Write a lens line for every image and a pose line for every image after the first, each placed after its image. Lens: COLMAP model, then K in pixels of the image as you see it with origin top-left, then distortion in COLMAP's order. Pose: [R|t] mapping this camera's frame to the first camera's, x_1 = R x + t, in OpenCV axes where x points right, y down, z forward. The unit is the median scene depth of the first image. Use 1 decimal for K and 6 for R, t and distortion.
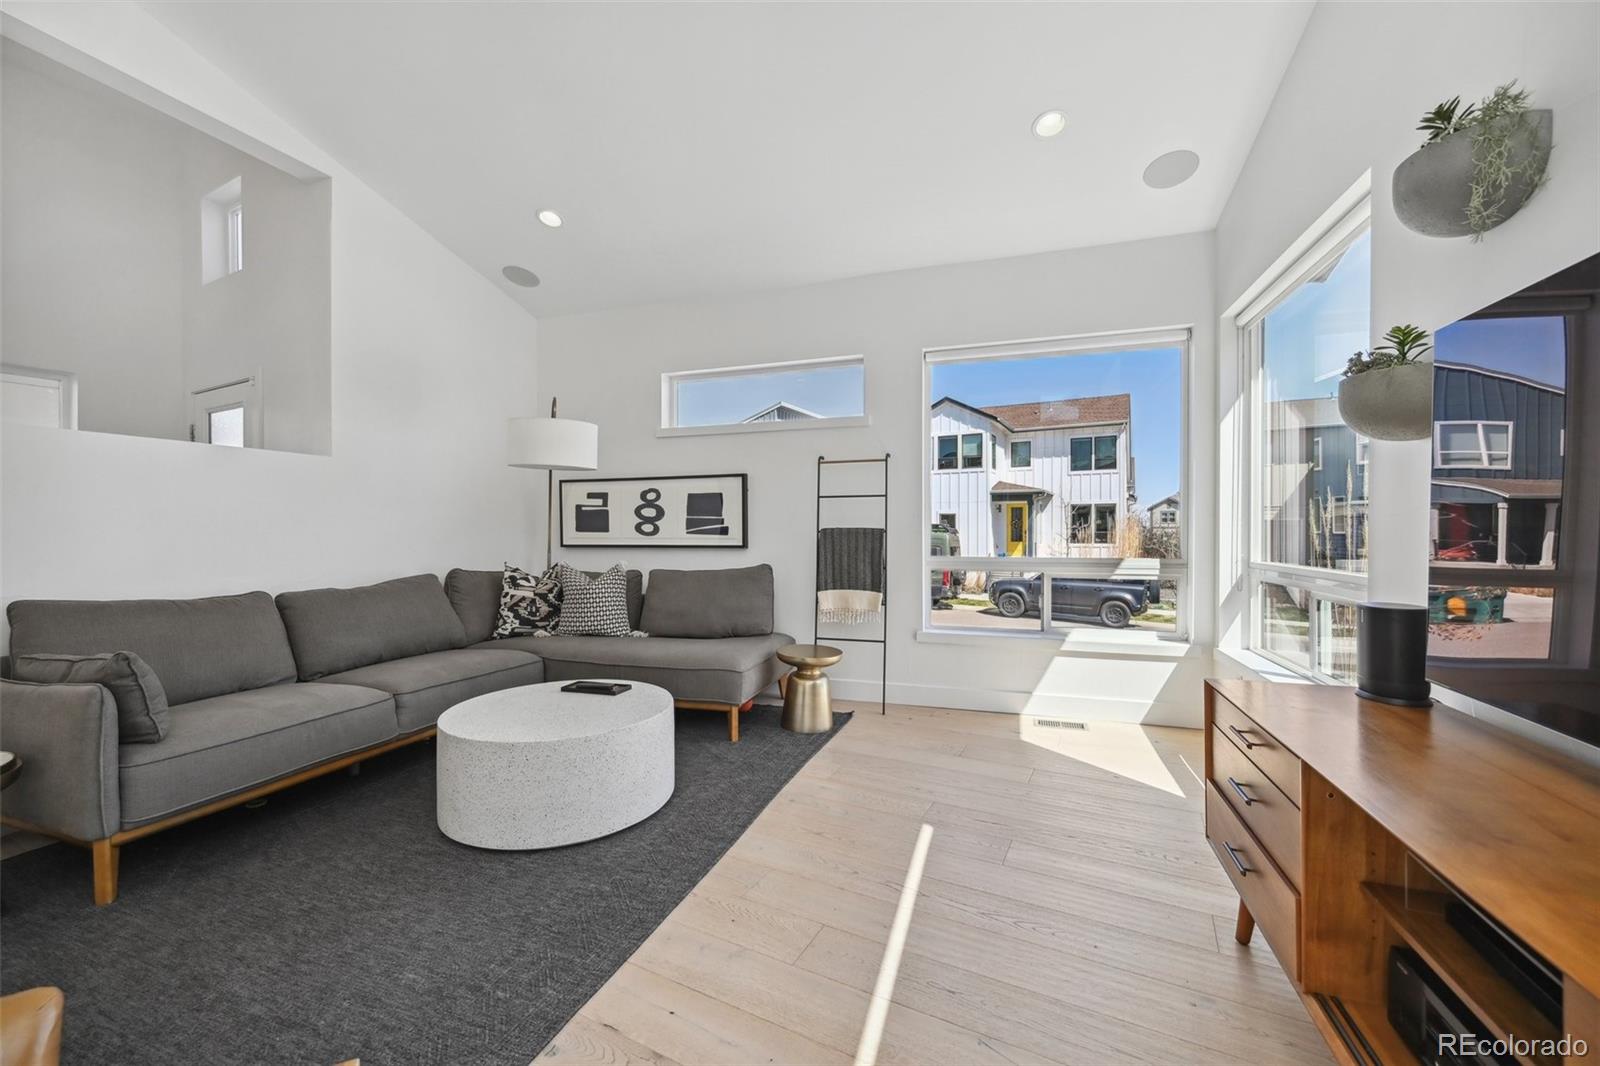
lens RADIAL K [[636.6, 0, 803.0], [0, 636.6, 529.5], [0, 0, 1]] dist [0.002159, -0.000883]
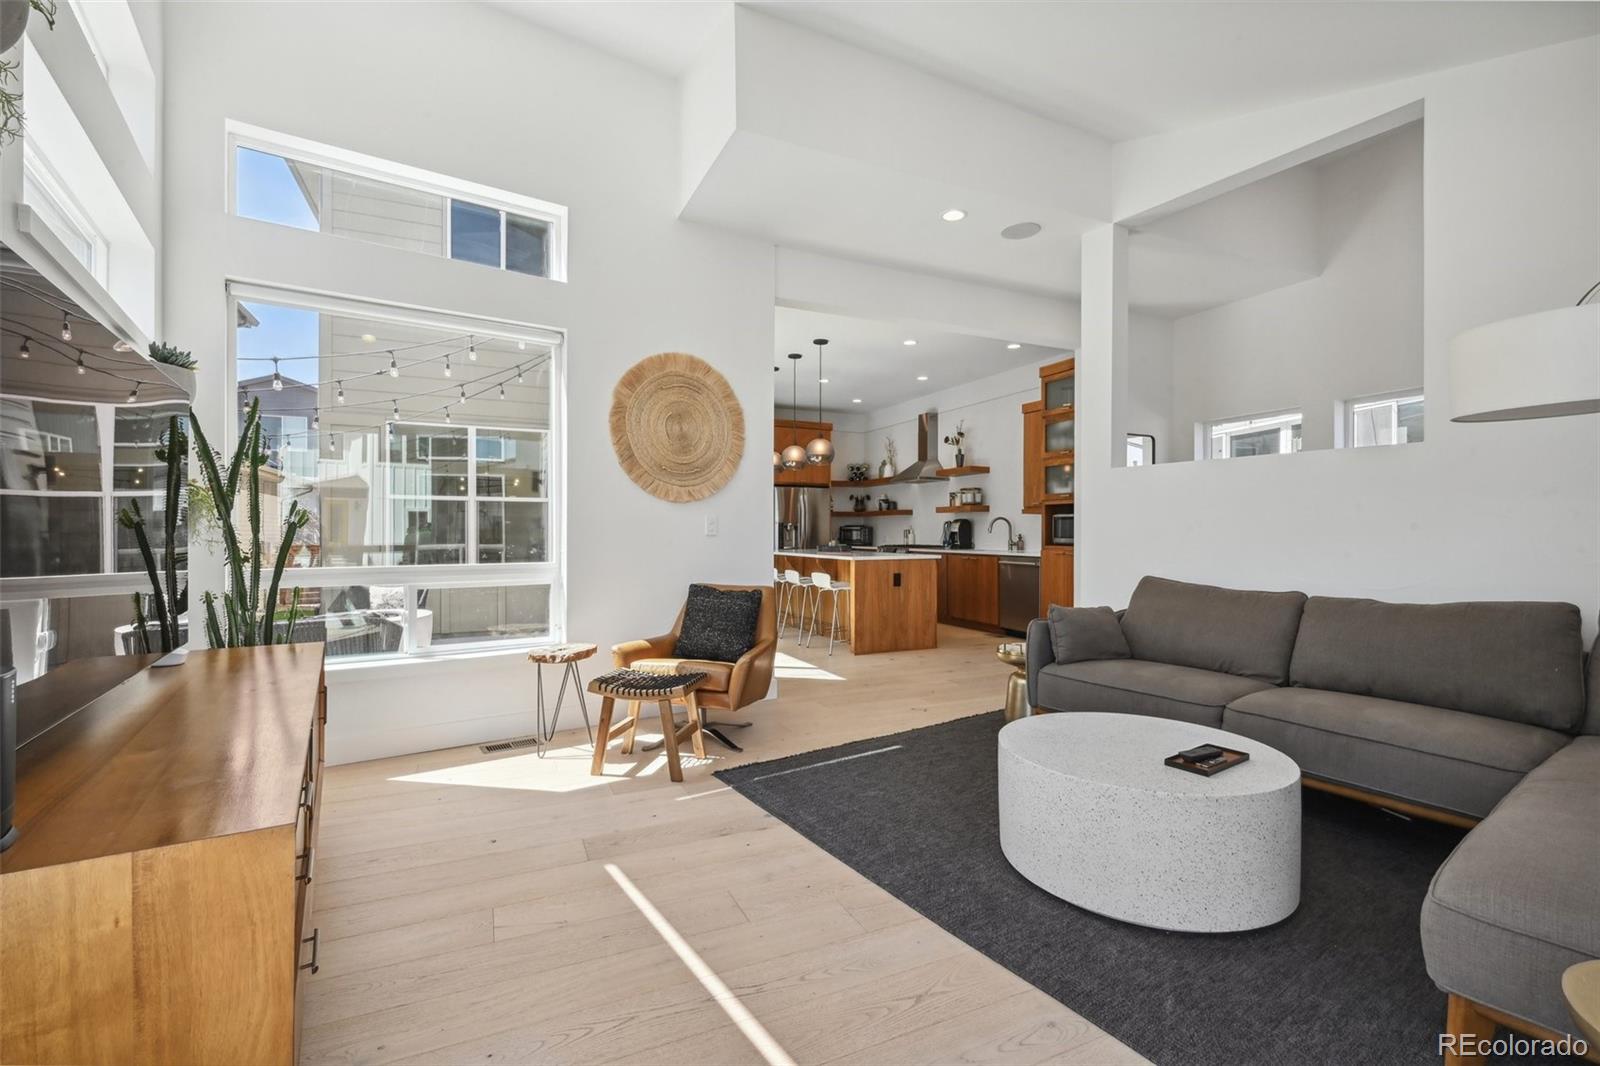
lens RADIAL K [[692.3, 0, 805.1], [0, 692.3, 535.4], [0, 0, 1]] dist [0.002974, -0.000708]
pose [[-0.601674, 0.003810, -0.798733, 0.384874], [-0.001009, 0.999984, 0.005530, 0.001265], [0.798741, 0.004133, -0.601660, 0.781105]]
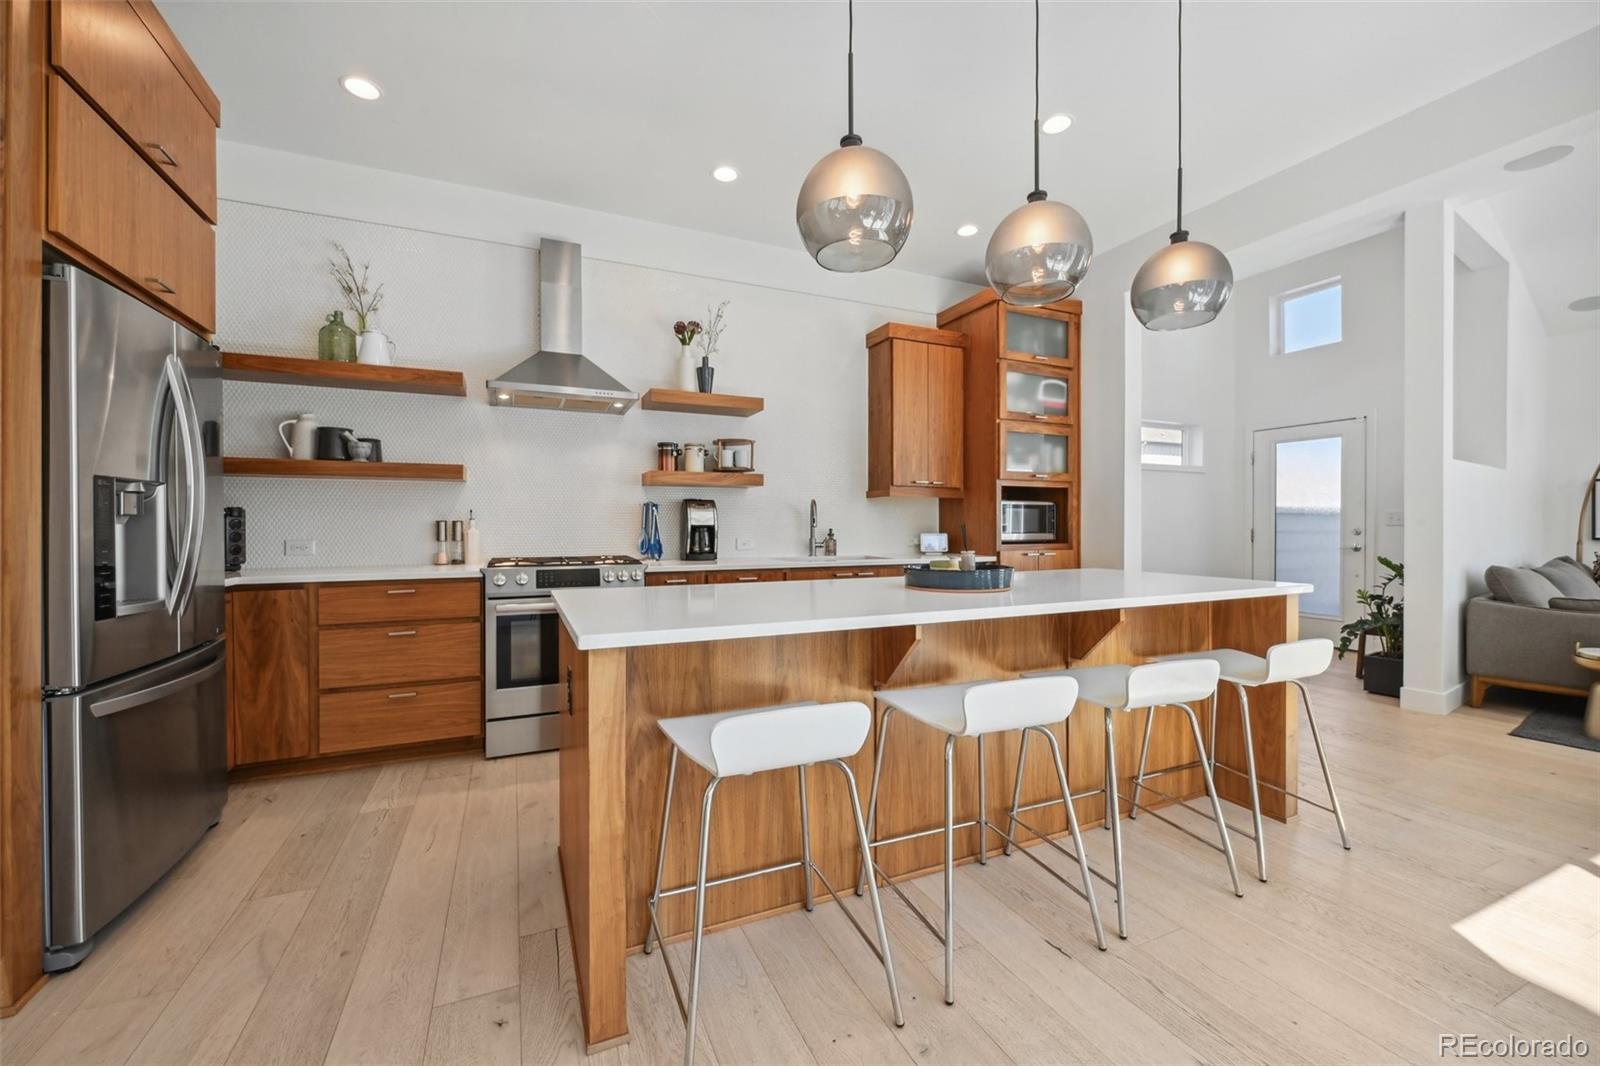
lens RADIAL K [[636.6, 0, 797.9], [0, 636.6, 529.4], [0, 0, 1]] dist [0.002159, -0.000883]
pose [[0.790258, 0.003780, -0.612762, -0.969493], [0.000433, 0.999977, 0.006728, 0.001907], [0.612774, -0.005582, 0.790239, -0.877191]]
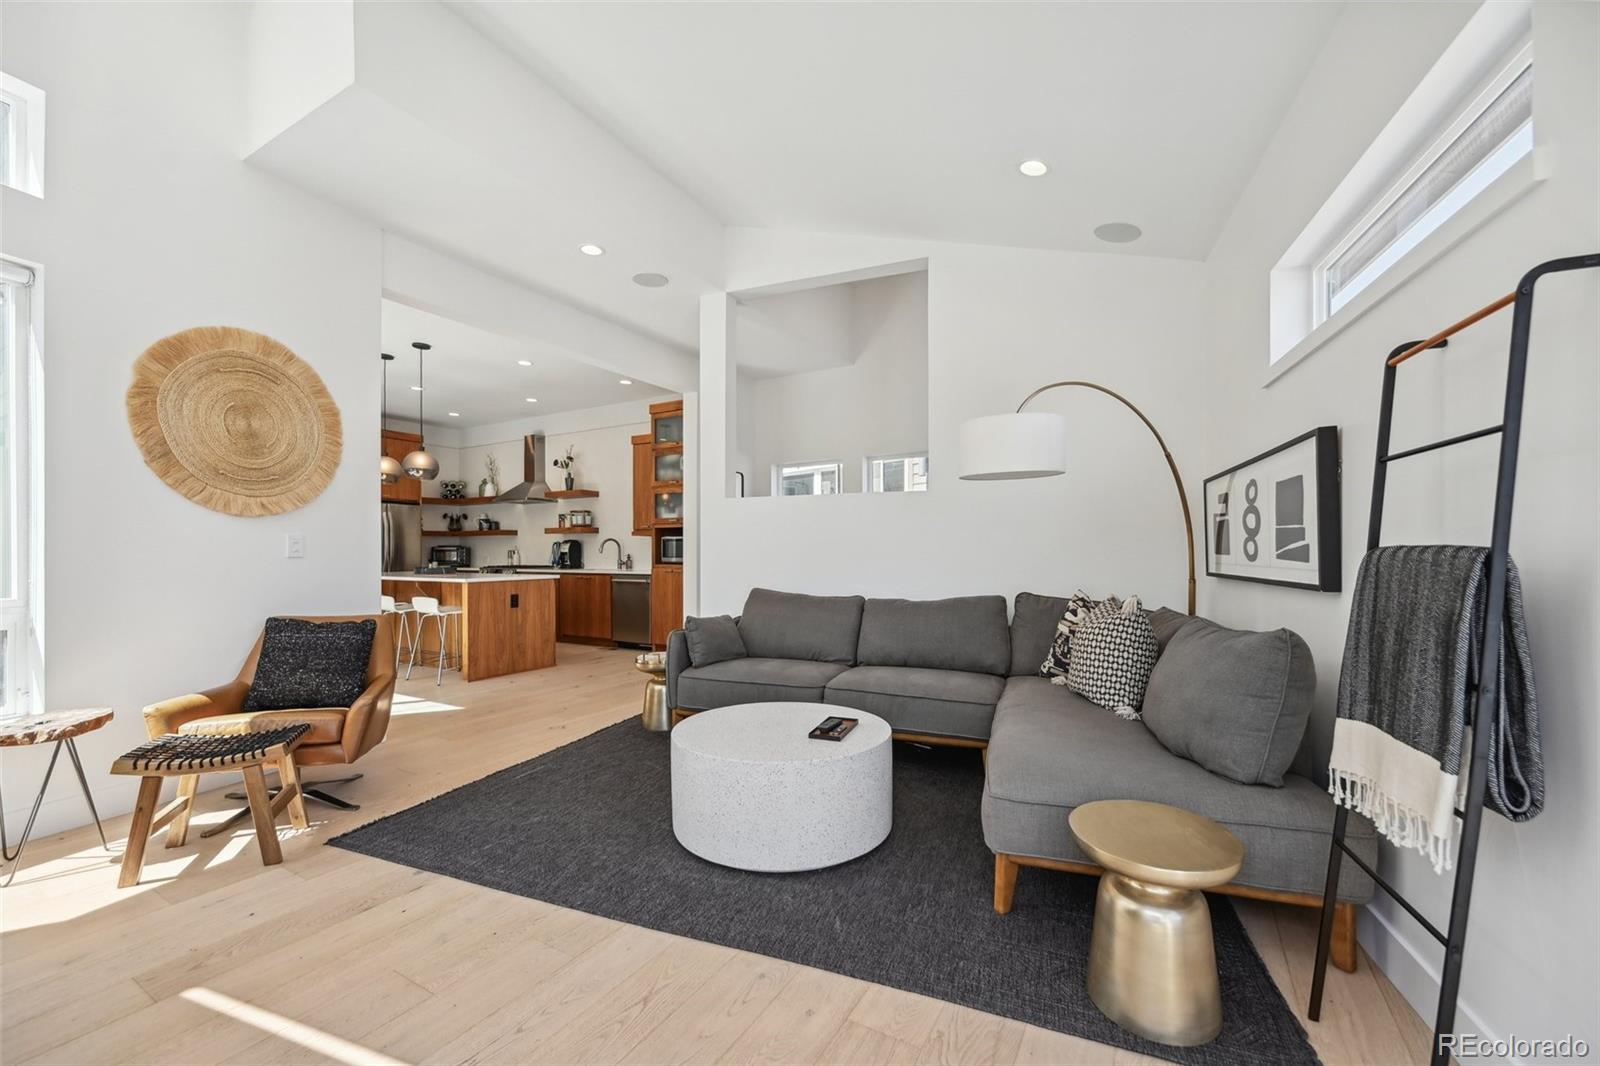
lens RADIAL K [[636.6, 0, 801.2], [0, 636.6, 554.8], [0, 0, 1]] dist [0.002159, -0.000883]
pose [[-0.041441, 0.004983, -0.999129, 0.405497], [0.001234, 0.999987, 0.004936, 0.000593], [0.999140, -0.001028, -0.041447, 0.700998]]
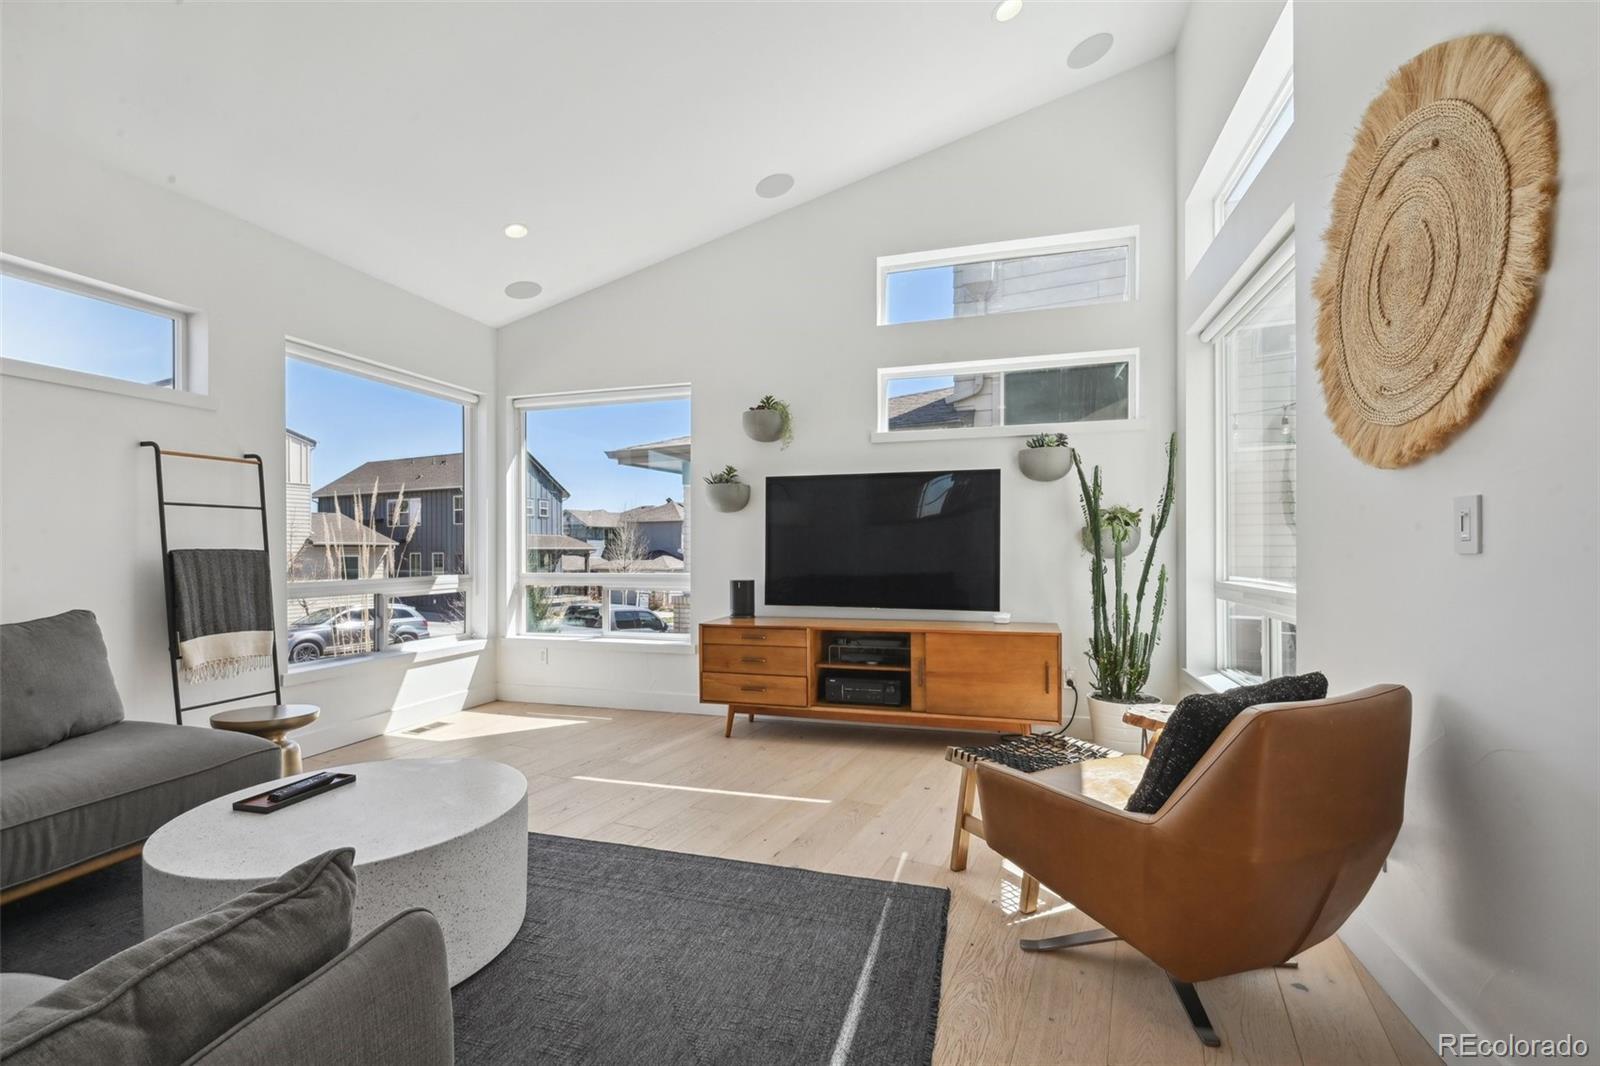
lens RADIAL K [[692.3, 0, 798.7], [0, 692.3, 545.1], [0, 0, 1]] dist [0.002974, -0.000708]
pose [[-0.028266, 0.009383, 0.999556, -0.745663], [0.004643, 0.999946, -0.009255, 0.003132], [-0.999590, 0.004379, -0.028308, 0.355941]]
